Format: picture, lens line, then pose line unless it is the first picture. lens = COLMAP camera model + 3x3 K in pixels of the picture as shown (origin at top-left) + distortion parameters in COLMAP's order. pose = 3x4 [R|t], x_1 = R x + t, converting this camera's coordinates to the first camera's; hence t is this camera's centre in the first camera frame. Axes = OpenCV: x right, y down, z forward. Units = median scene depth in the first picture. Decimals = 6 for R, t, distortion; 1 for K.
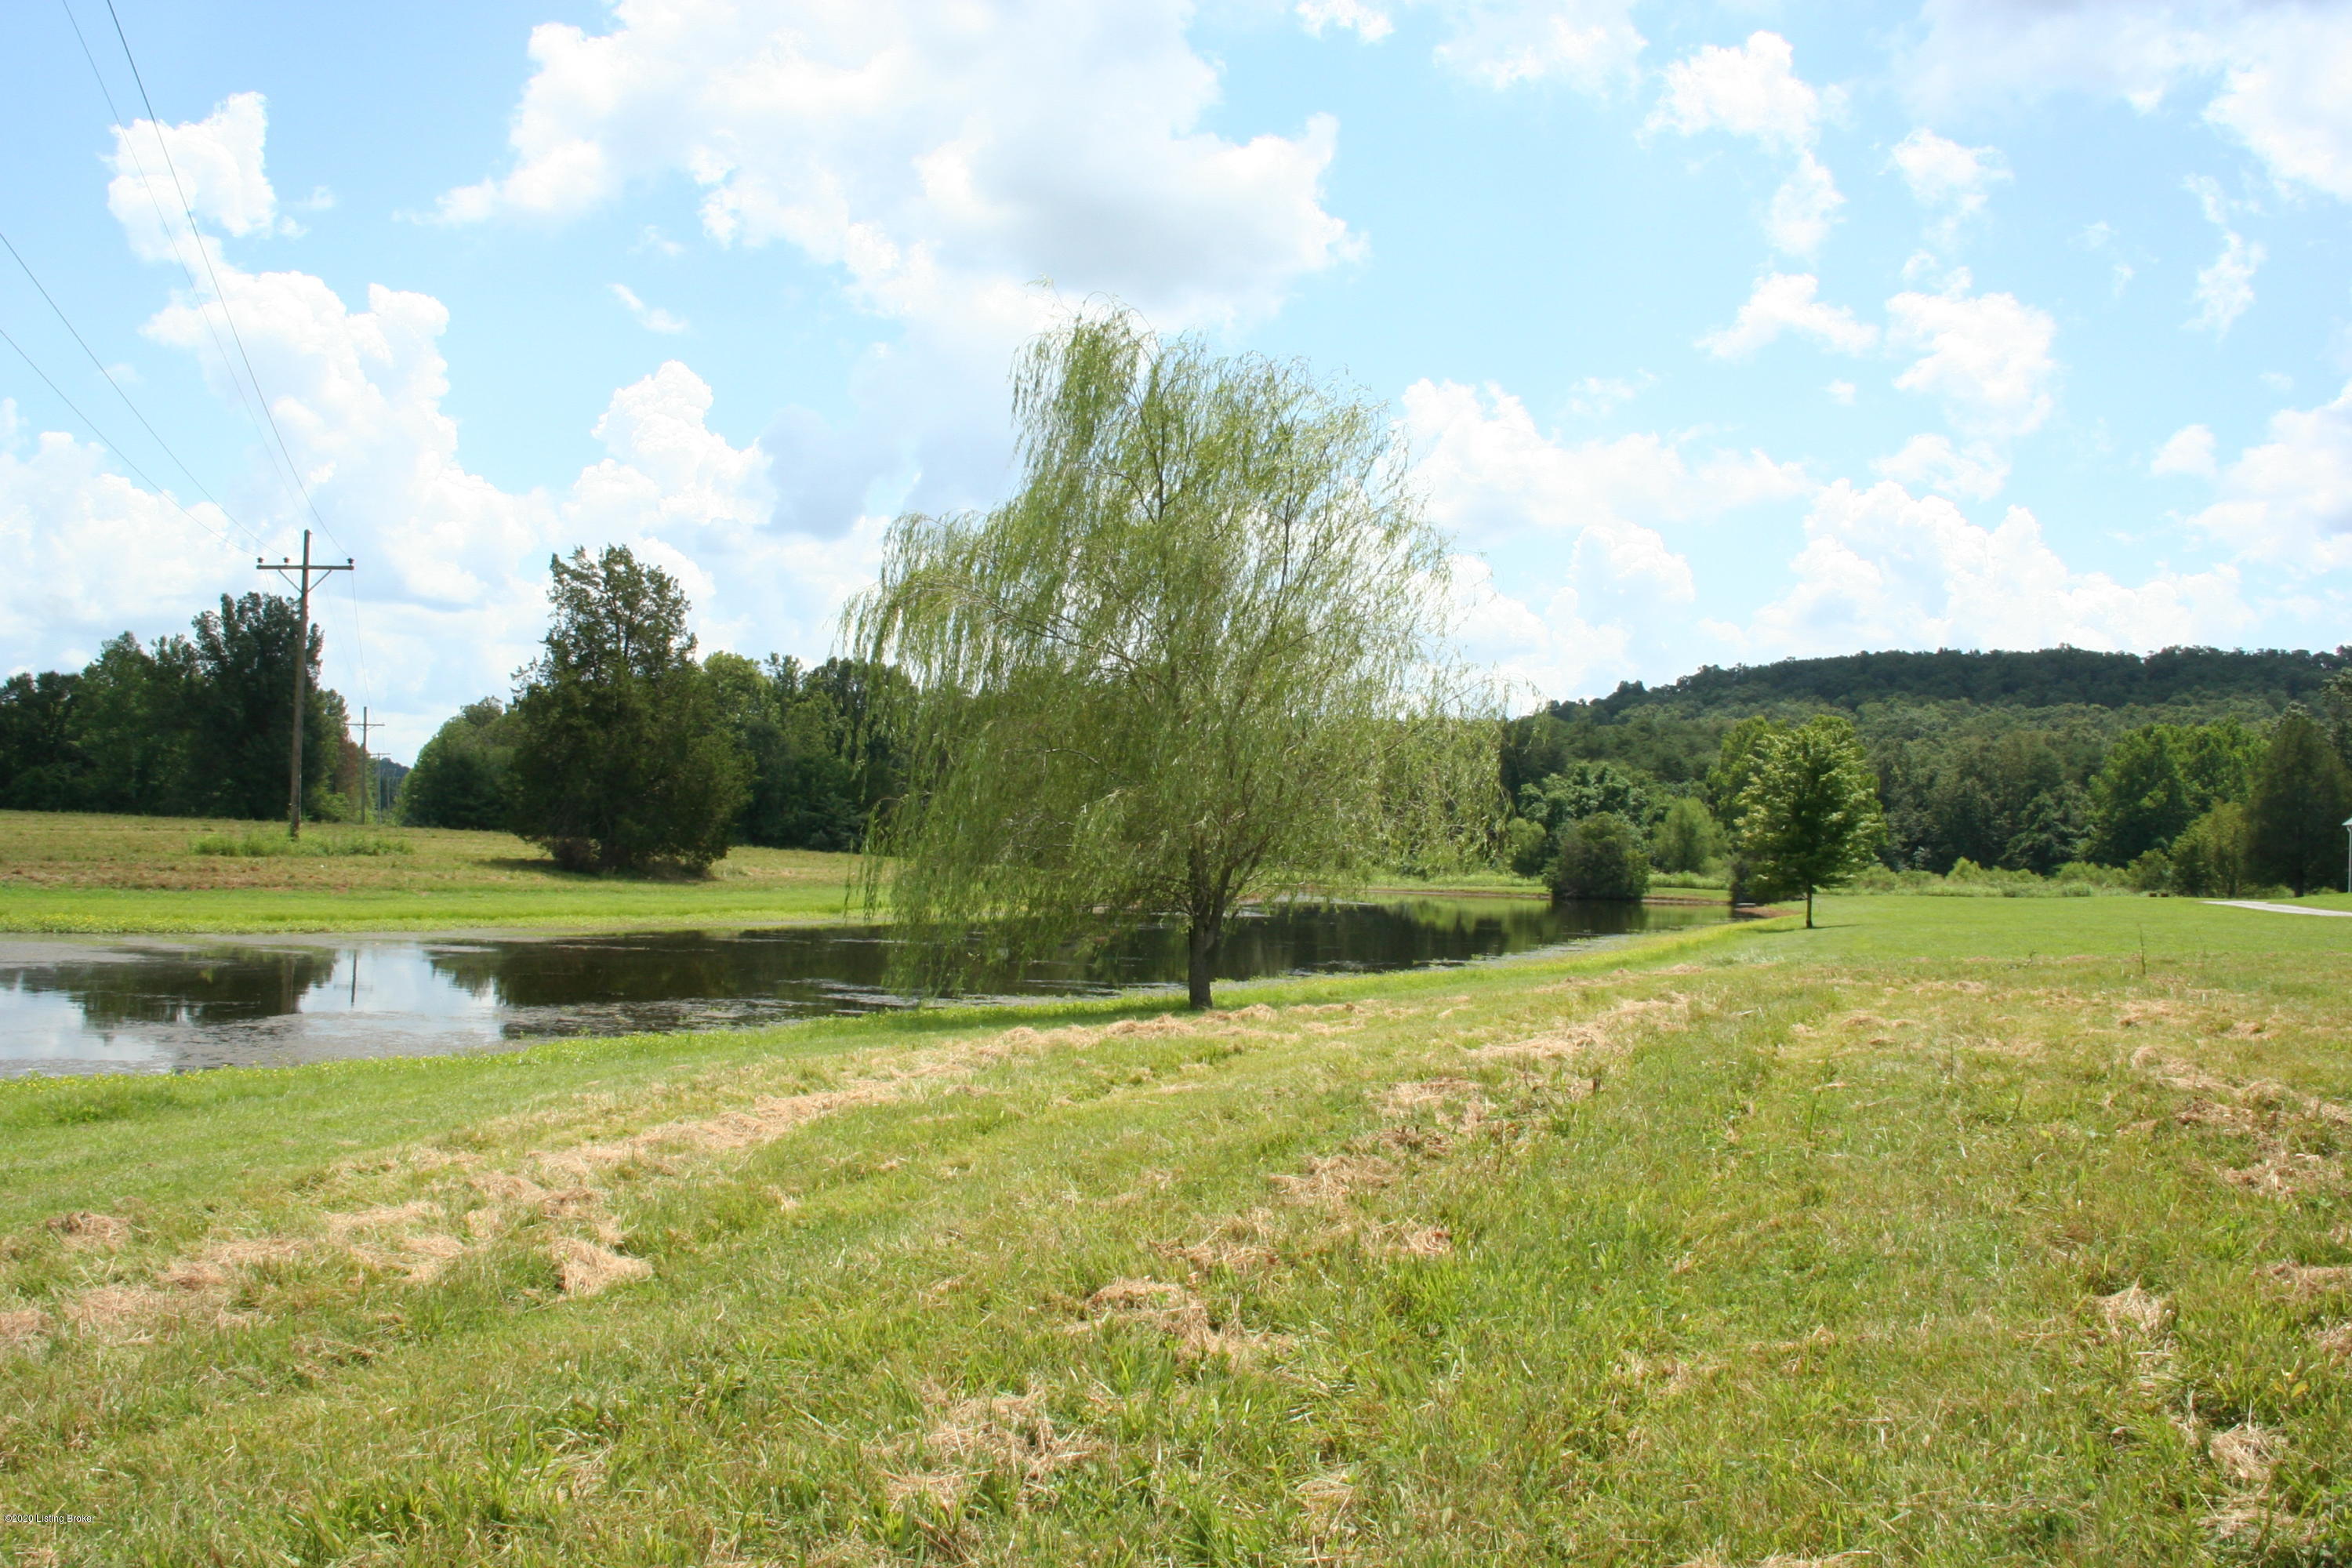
lens RADIAL K [[1971.6, 0, 1158.2], [0, 1971.6, 781.5], [0, 0, 1]] dist [-0.147071, 0.046968]
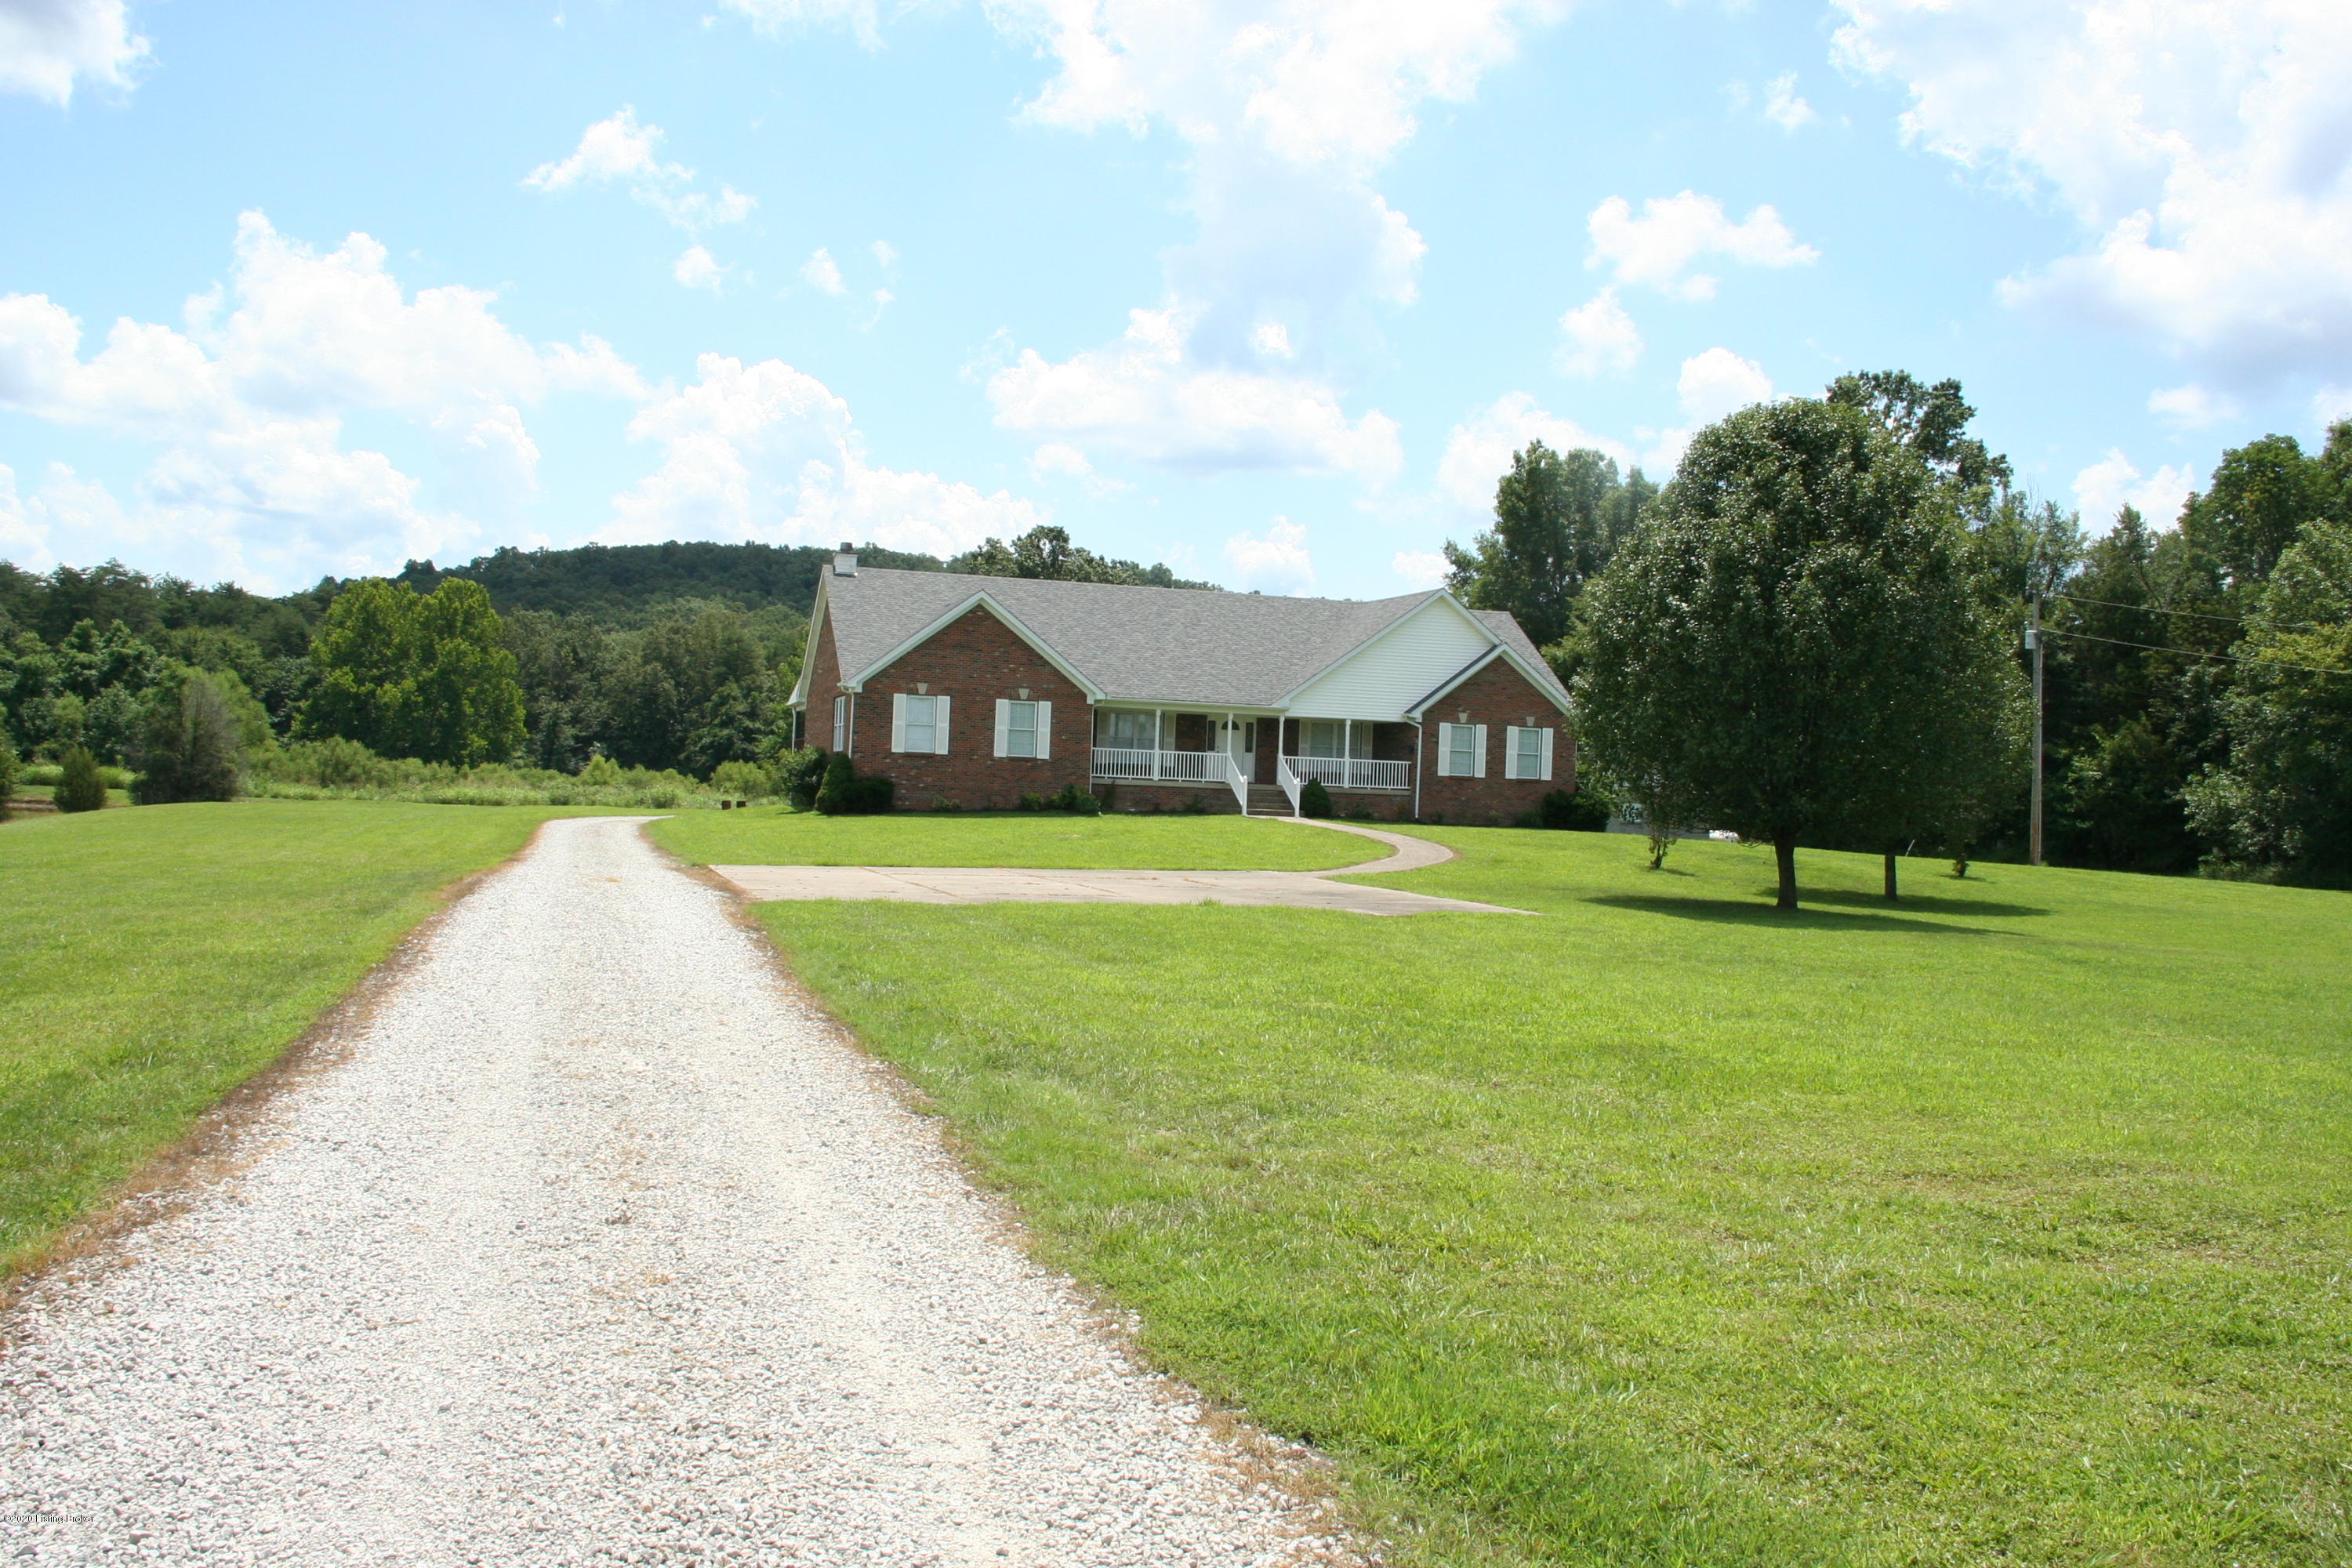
lens RADIAL K [[1971.6, 0, 1157.4], [0, 1971.6, 762.6], [0, 0, 1]] dist [-0.147071, 0.046968]
pose [[0.848168, 0.009813, 0.529637, 0.084350], [-0.032003, 0.998951, 0.032741, 0.003798], [-0.528760, -0.044720, 0.847592, 0.075232]]
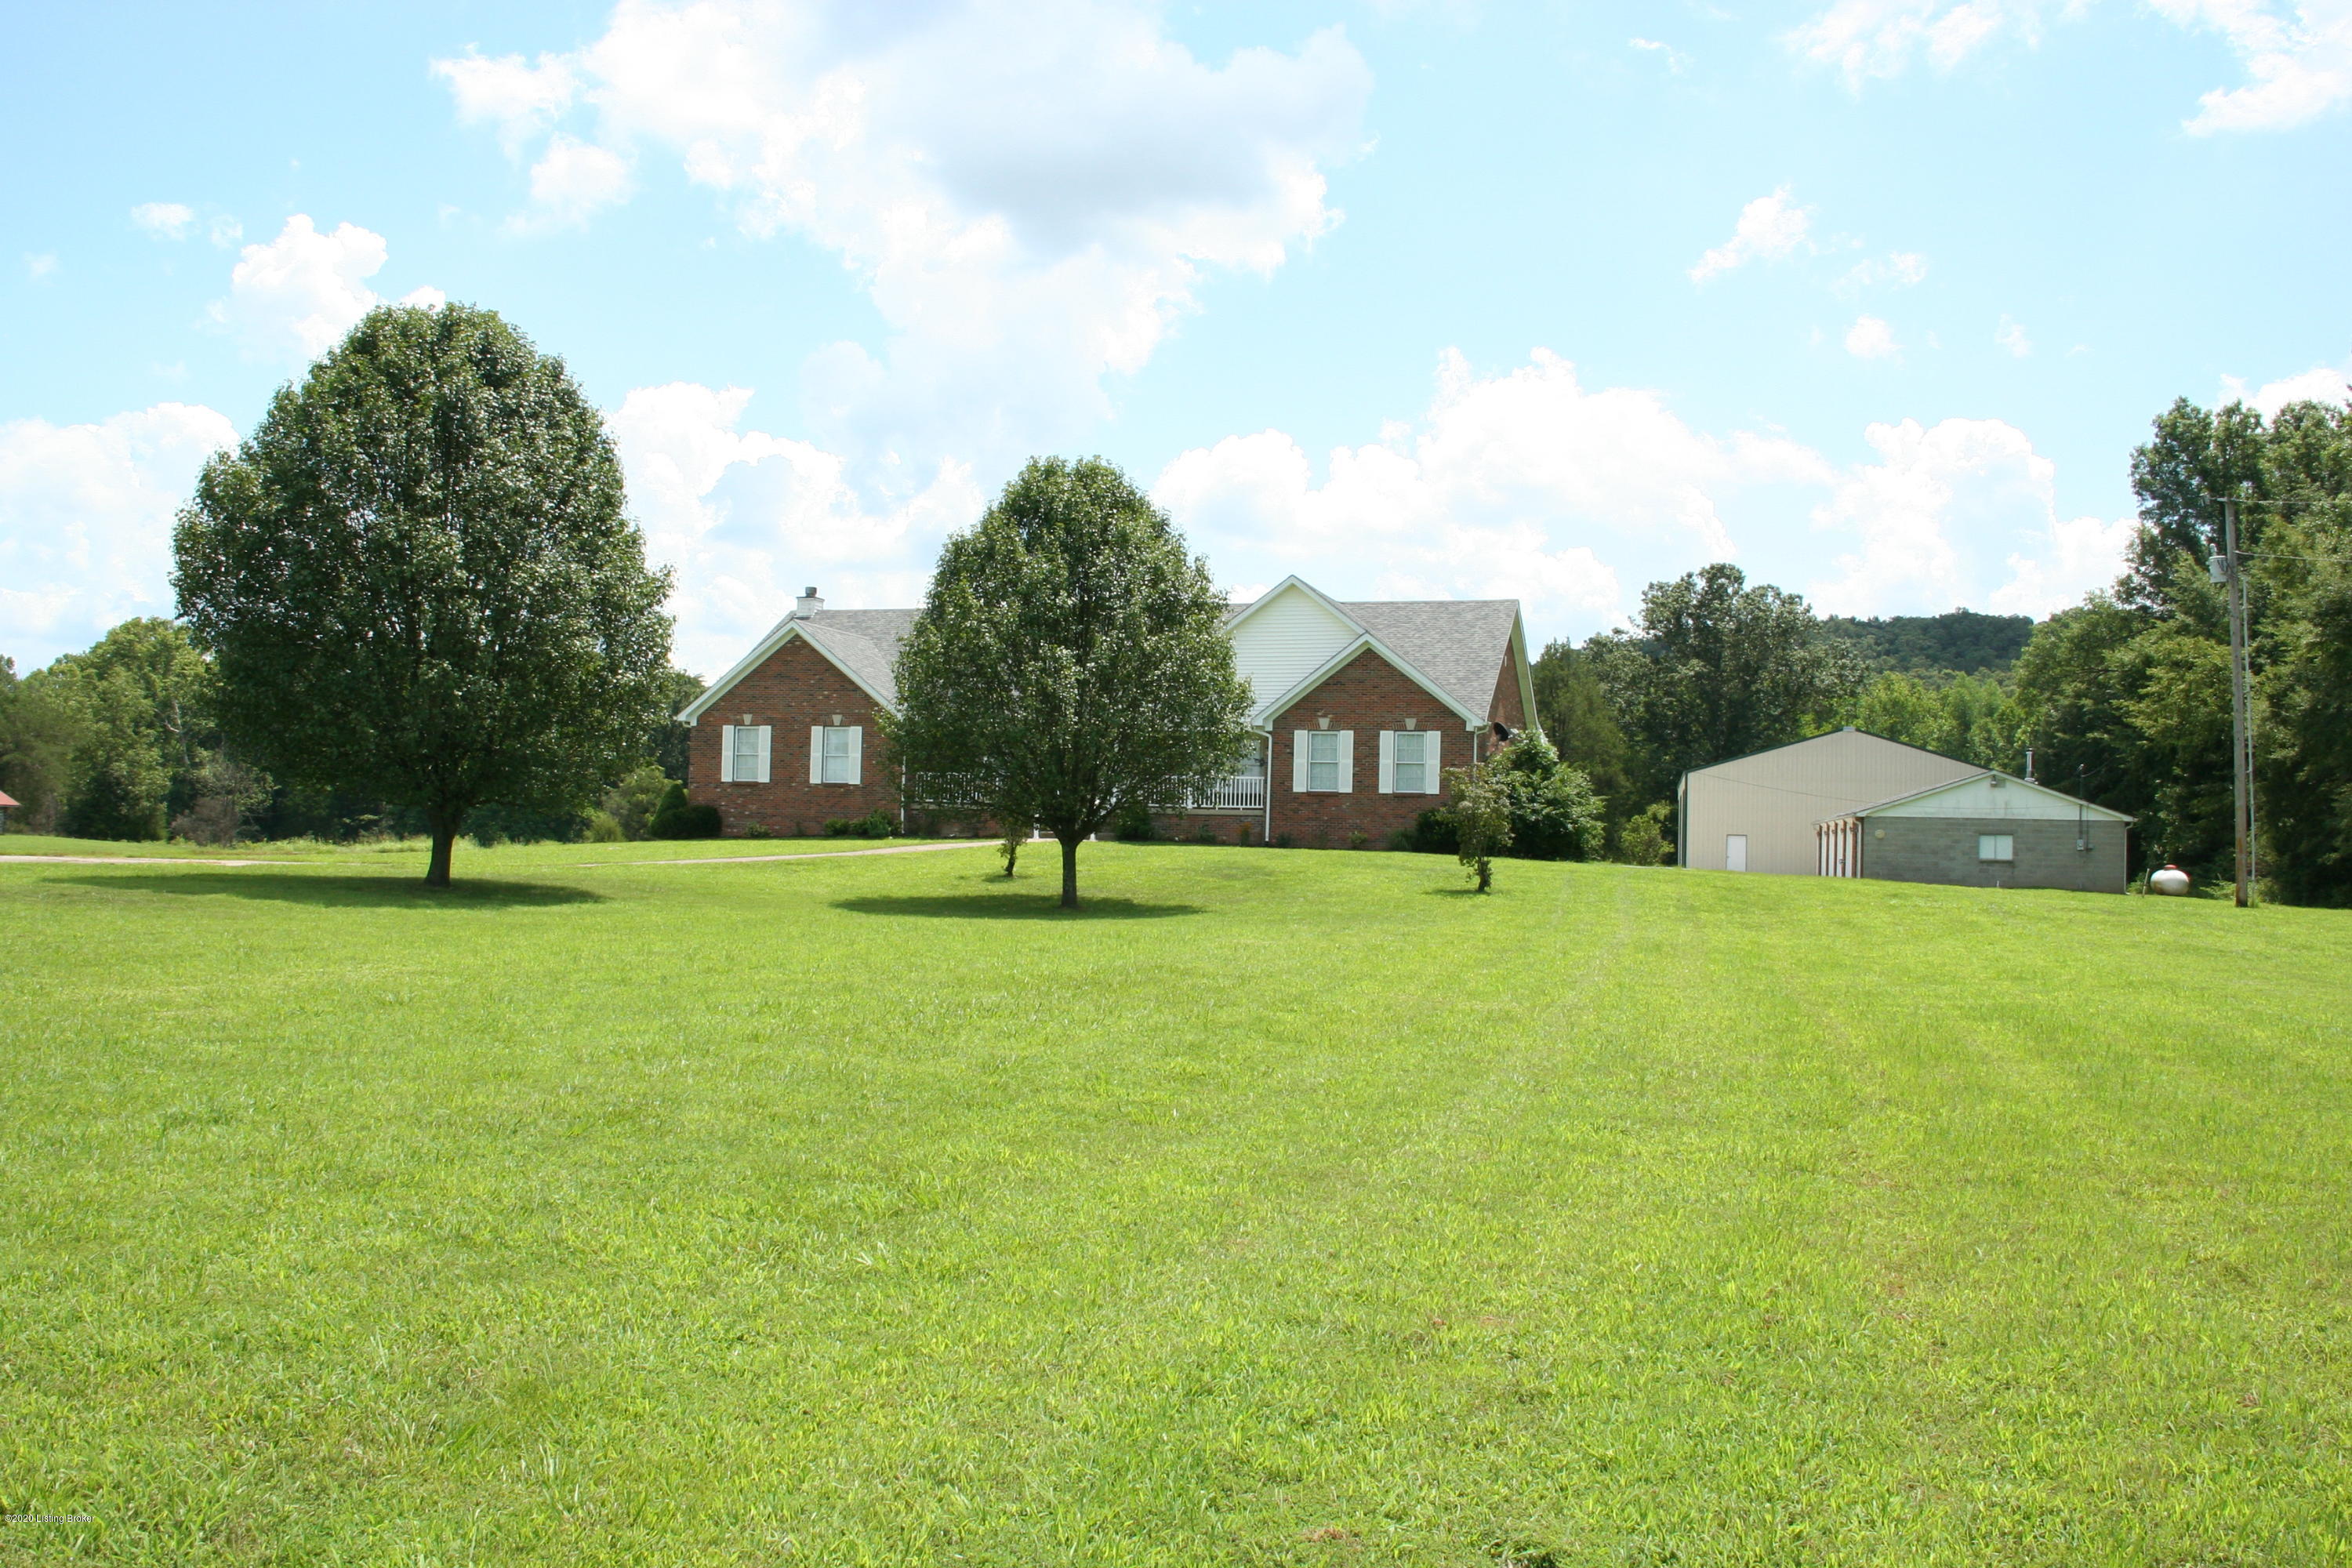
lens RADIAL K [[1971.6, 0, 1129.1], [0, 1971.6, 763.7], [0, 0, 1]] dist [-0.147071, 0.046968]
pose [[0.997945, -0.007188, -0.063680, 0.173487], [0.006903, 0.999965, -0.004701, 0.007451], [0.063711, 0.004251, 0.997959, 0.062083]]
